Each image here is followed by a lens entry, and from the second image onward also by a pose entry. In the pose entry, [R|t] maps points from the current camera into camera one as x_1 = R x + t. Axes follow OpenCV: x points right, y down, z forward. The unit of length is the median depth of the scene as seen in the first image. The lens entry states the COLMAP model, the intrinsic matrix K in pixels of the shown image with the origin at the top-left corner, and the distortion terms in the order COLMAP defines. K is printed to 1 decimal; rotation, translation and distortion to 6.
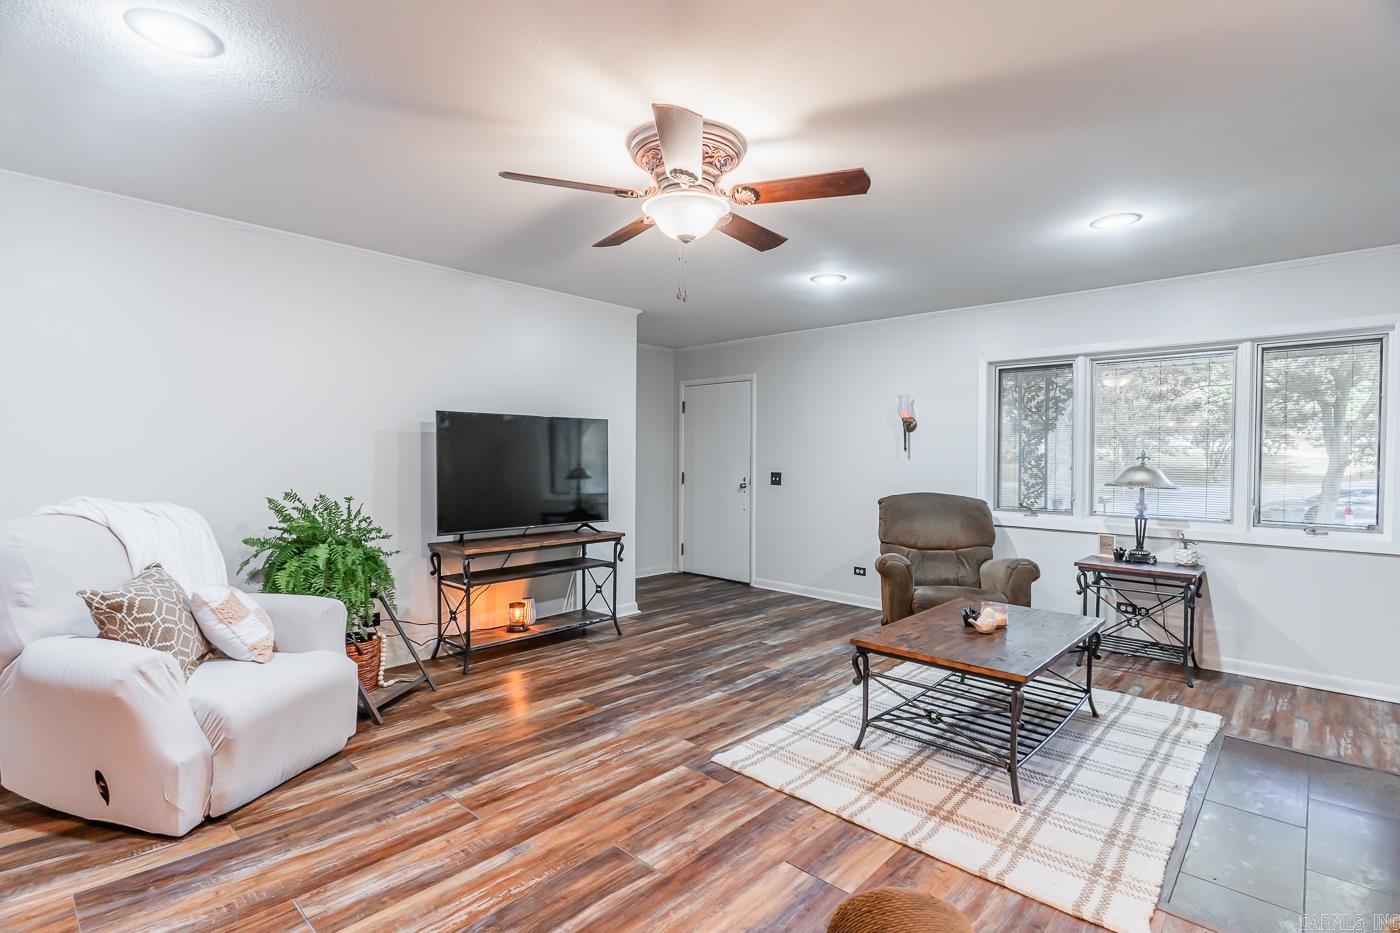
lens RADIAL K [[670.6, 0, 700.0], [0, 670.6, 466.5], [0, 0, 1]] dist [0.000087, 0.000243]
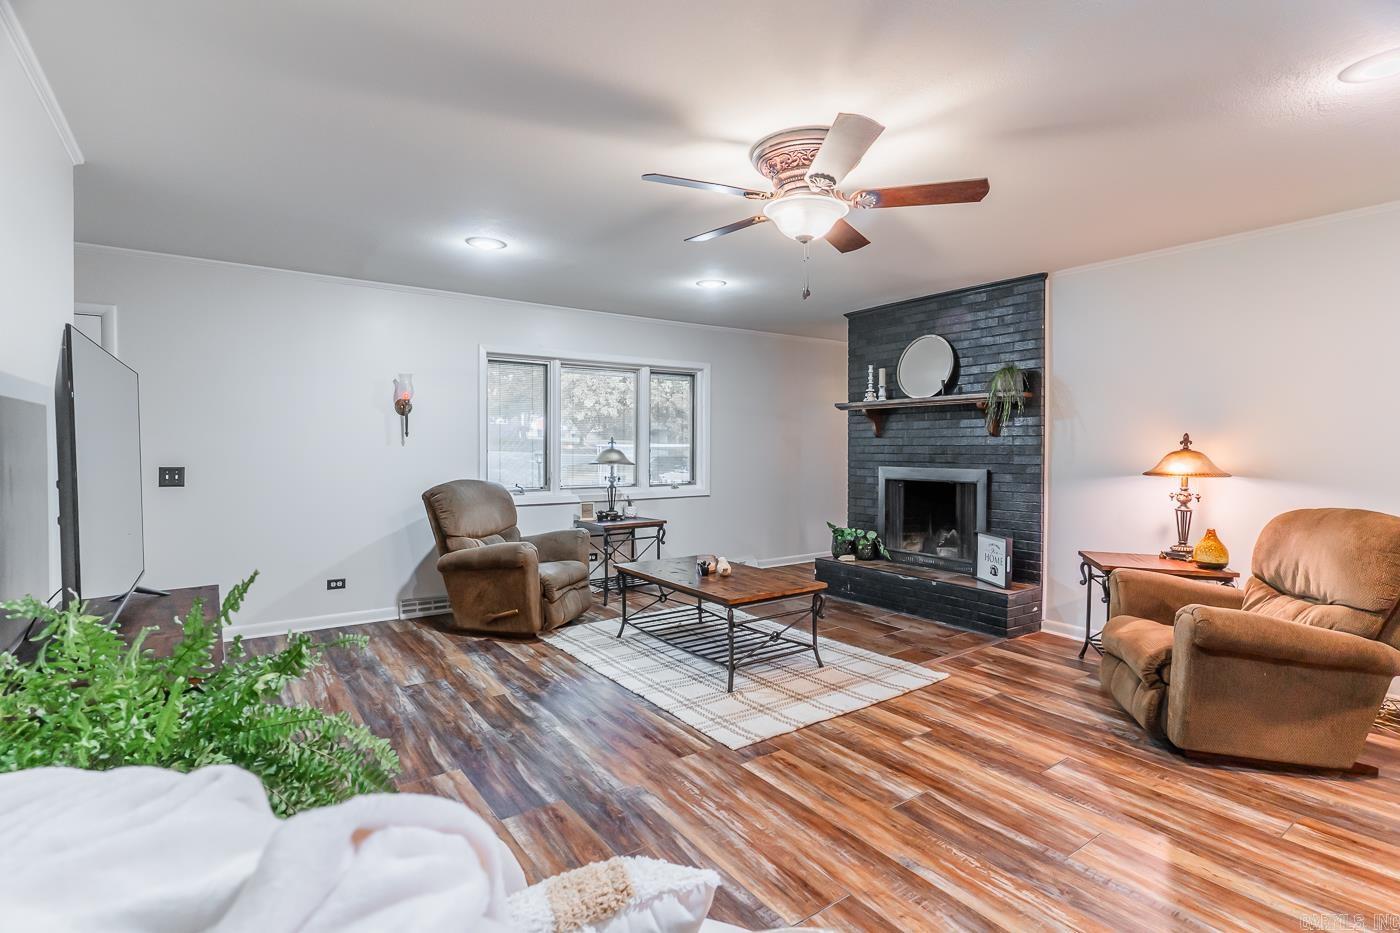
lens RADIAL K [[668.7, 0, 701.7], [0, 668.7, 452.5], [0, 0, 1]] dist [0.003903, 0.000369]
pose [[0.198866, -0.020836, 0.979805, -0.784511], [0.013638, 0.999736, 0.018492, -0.019461], [-0.979932, 0.009685, 0.199097, 0.688982]]
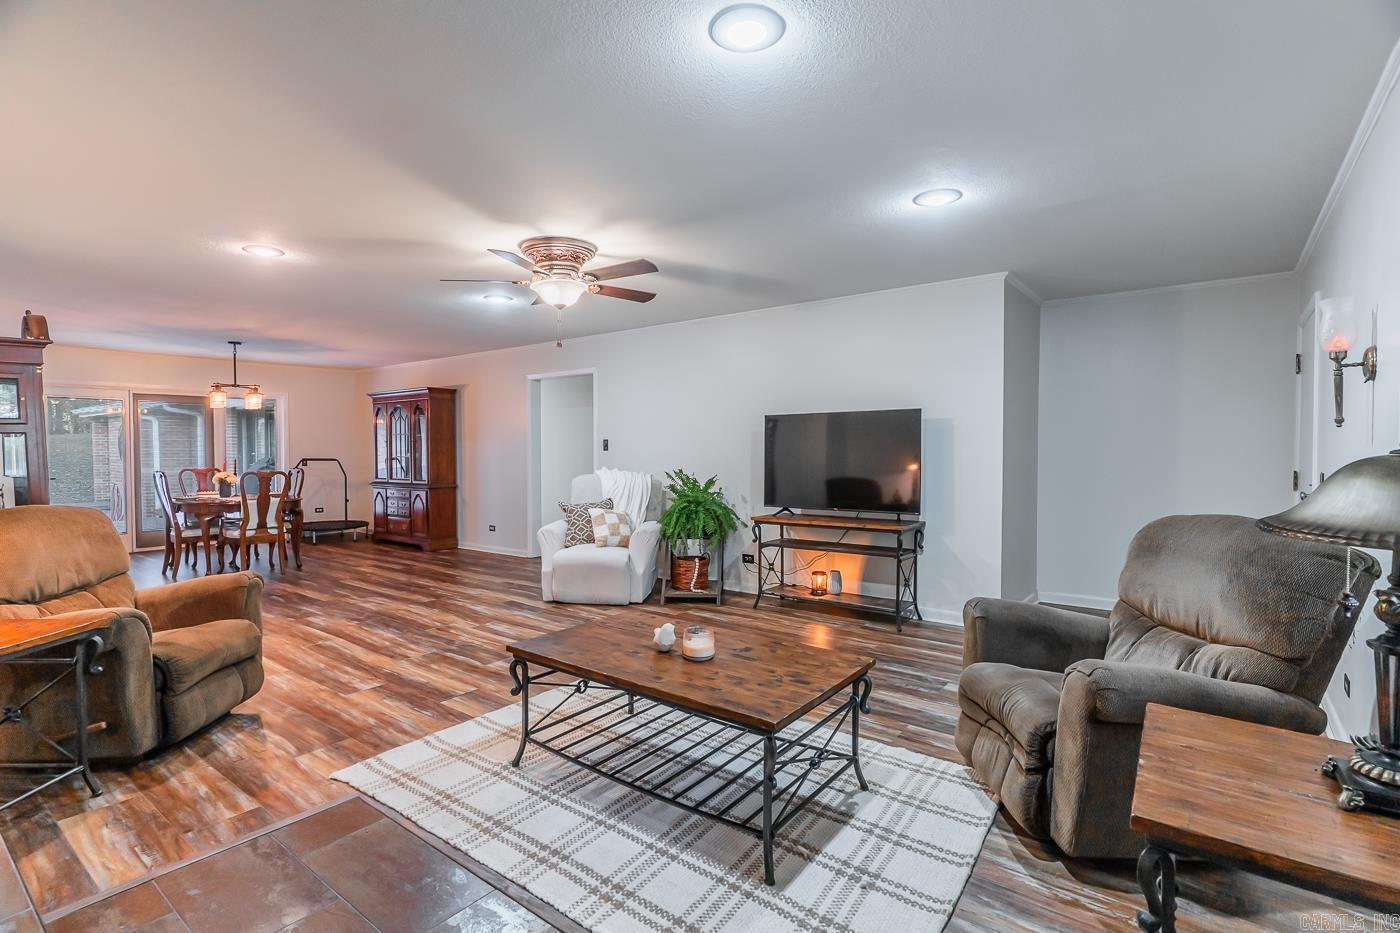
lens RADIAL K [[680.8, 0, 700.0], [0, 680.8, 466.5], [0, 0, 1]] dist [0.011243, 0.000180]
pose [[0.084548, 0.017064, -0.996273, 1.144119], [-0.011290, 0.999806, 0.016167, 0.000631], [0.996355, 0.009881, 0.084724, 0.861703]]
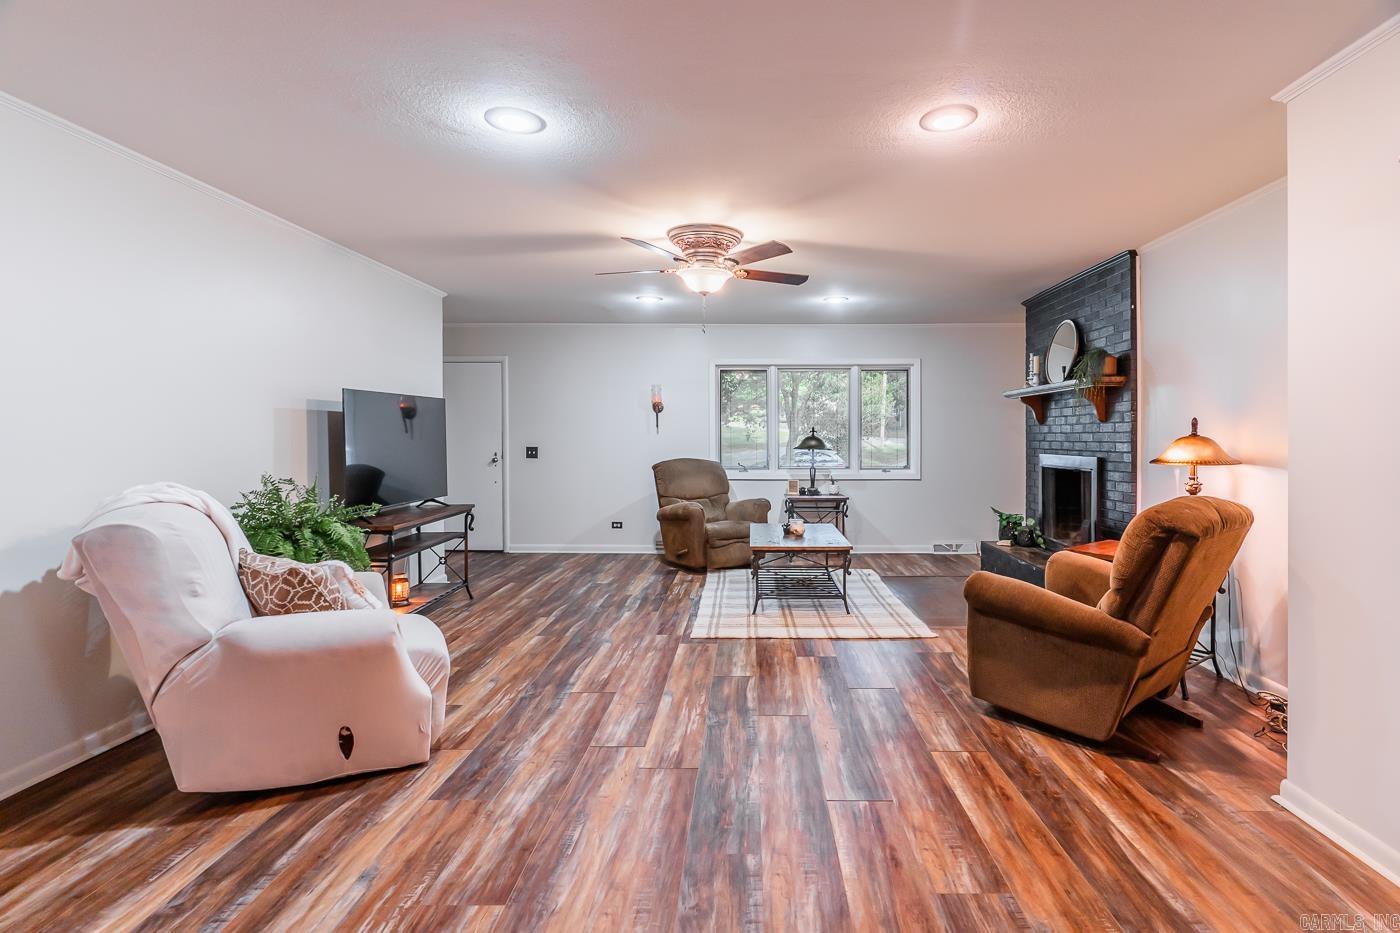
lens RADIAL K [[690.1, 0, 761.9], [0, 690.1, 438.2], [0, 0, 1]] dist [0.000746, -0.000088]
pose [[0.725325, -0.014029, 0.688263, -0.745157], [0.017490, 0.999845, 0.001948, -0.002407], [-0.688184, 0.010625, 0.725458, -0.178043]]
